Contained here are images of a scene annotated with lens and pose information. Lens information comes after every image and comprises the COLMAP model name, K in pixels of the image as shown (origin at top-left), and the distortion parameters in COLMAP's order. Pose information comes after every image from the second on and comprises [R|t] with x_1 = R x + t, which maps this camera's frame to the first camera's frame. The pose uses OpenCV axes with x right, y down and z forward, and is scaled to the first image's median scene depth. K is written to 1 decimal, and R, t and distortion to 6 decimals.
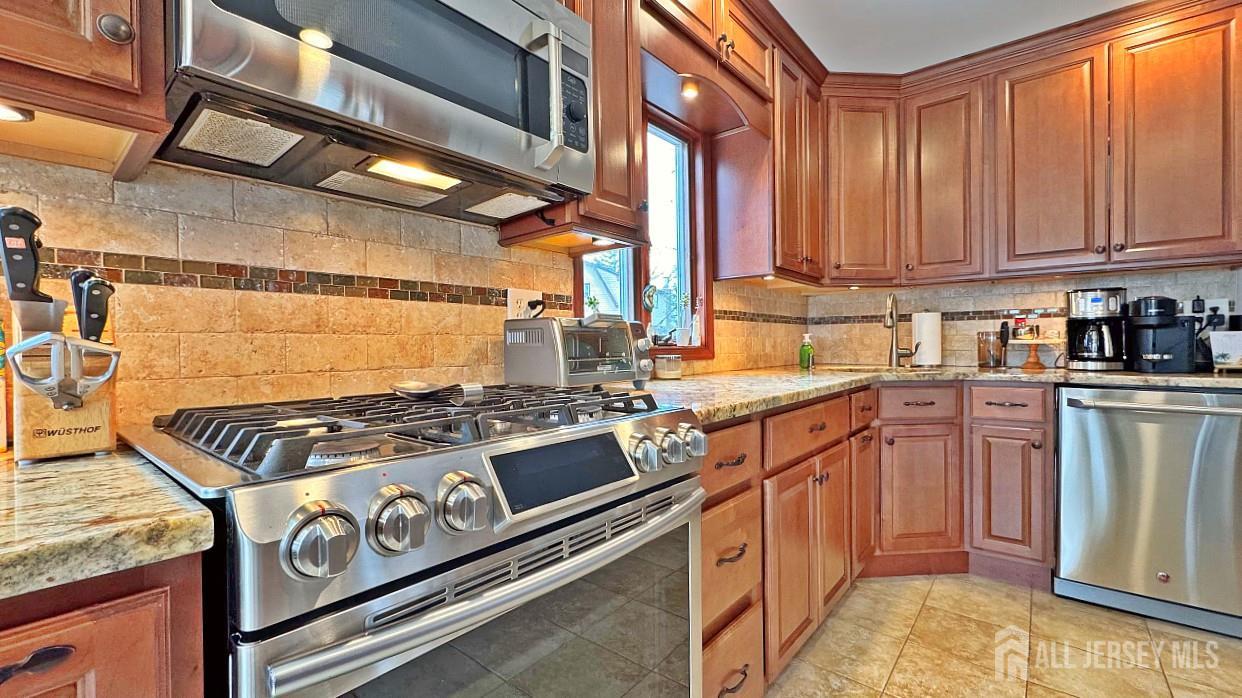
lens RADIAL K [[514.3, 0, 621.0], [0, 514.3, 349.0], [0, 0, 1]] dist [-0.001301, -0.000181]
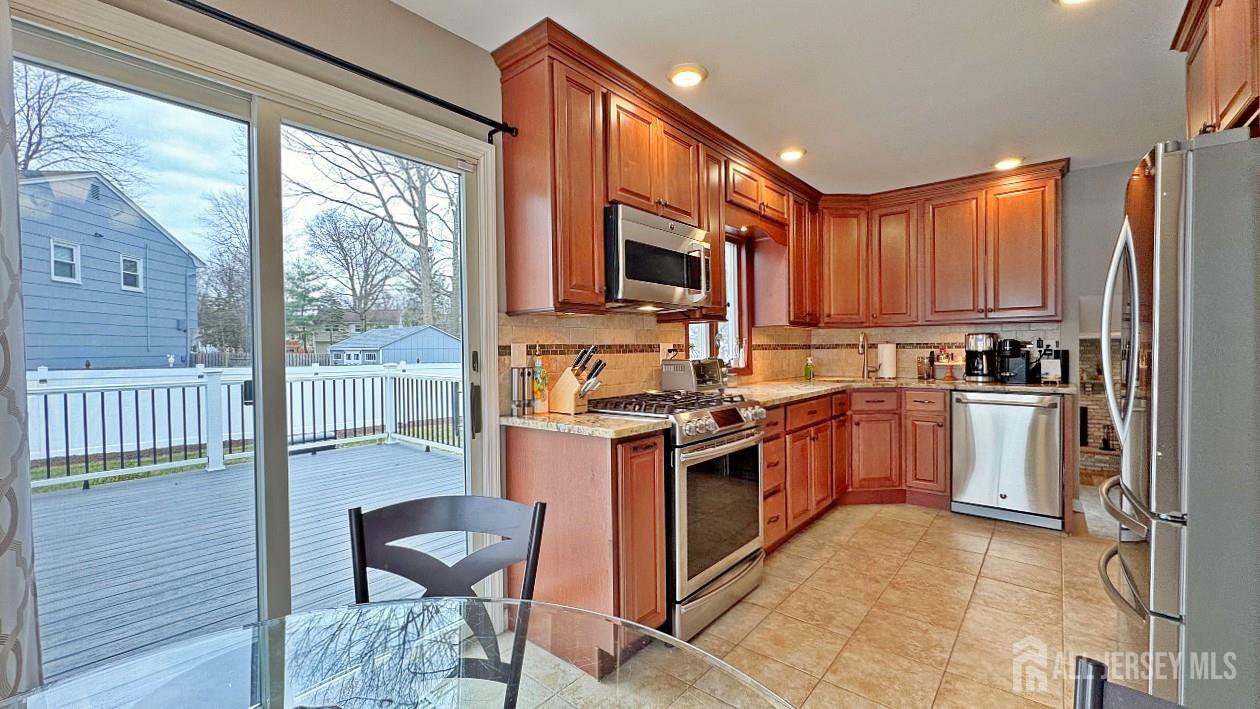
lens RADIAL K [[511.4, 0, 630.0], [0, 511.4, 354.5], [0, 0, 1]] dist [-0.000097, -0.000058]
pose [[0.999991, -0.000777, -0.004115, -0.219138], [0.000788, 0.999996, 0.002813, -0.053505], [0.004112, -0.002817, 0.999988, -0.686470]]
